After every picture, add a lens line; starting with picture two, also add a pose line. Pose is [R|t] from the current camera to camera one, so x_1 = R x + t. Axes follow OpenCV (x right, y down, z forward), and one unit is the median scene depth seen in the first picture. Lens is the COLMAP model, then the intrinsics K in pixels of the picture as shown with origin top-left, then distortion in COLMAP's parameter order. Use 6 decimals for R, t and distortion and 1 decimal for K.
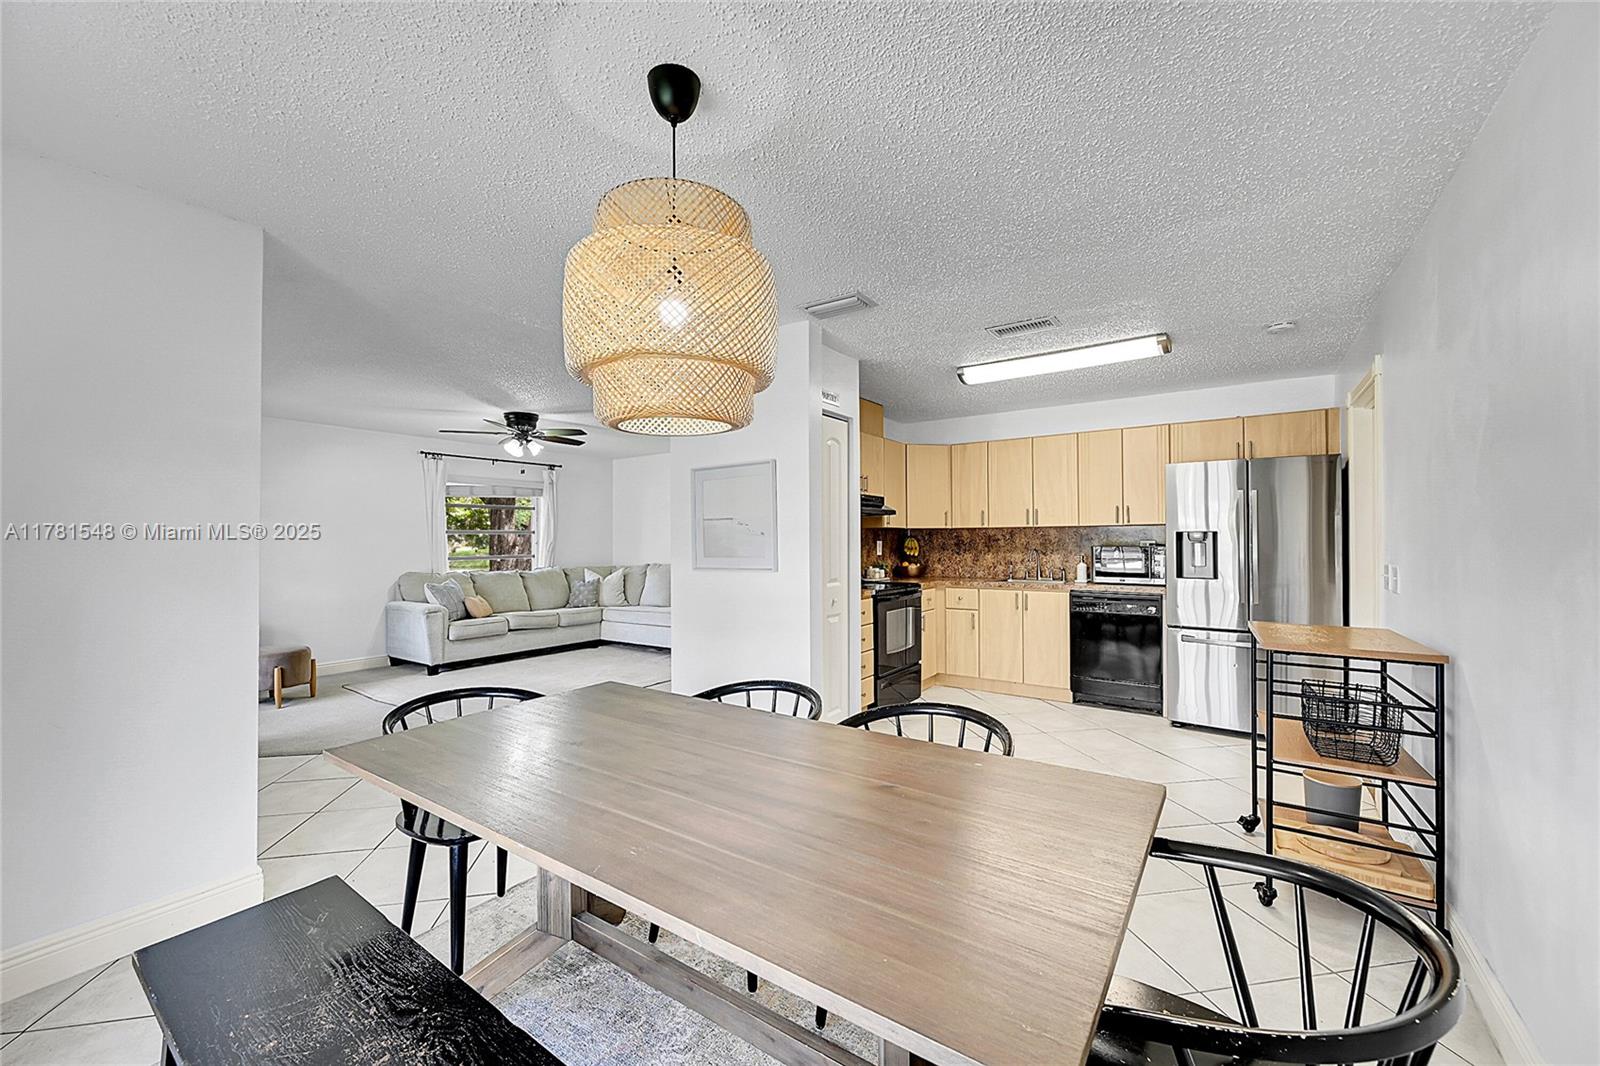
lens RADIAL K [[627.6, 0, 798.1], [0, 627.6, 532.8], [0, 0, 1]] dist [-0.011555, -0.000074]
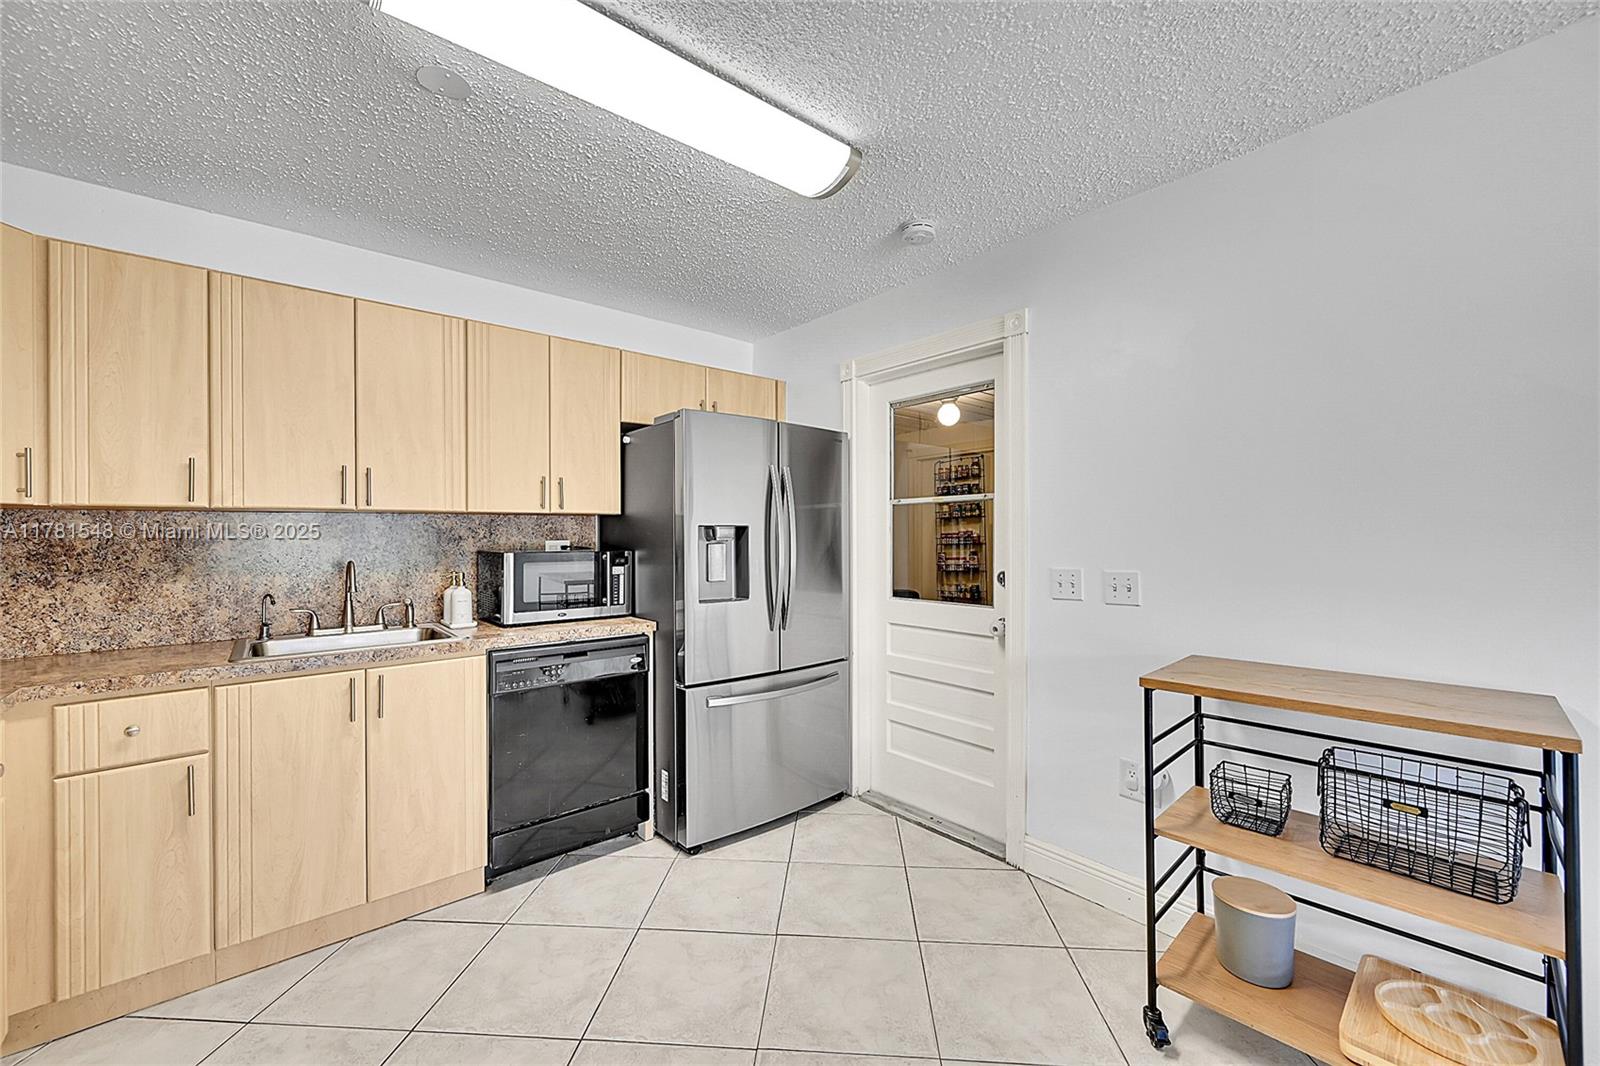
lens RADIAL K [[627.6, 0, 794.9], [0, 627.6, 530.0], [0, 0, 1]] dist [-0.011555, -0.000074]
pose [[0.231756, 0.011189, 0.972710, 0.040221], [-0.003378, 0.999937, -0.010698, 0.008426], [-0.972768, -0.000806, 0.231779, 0.674160]]
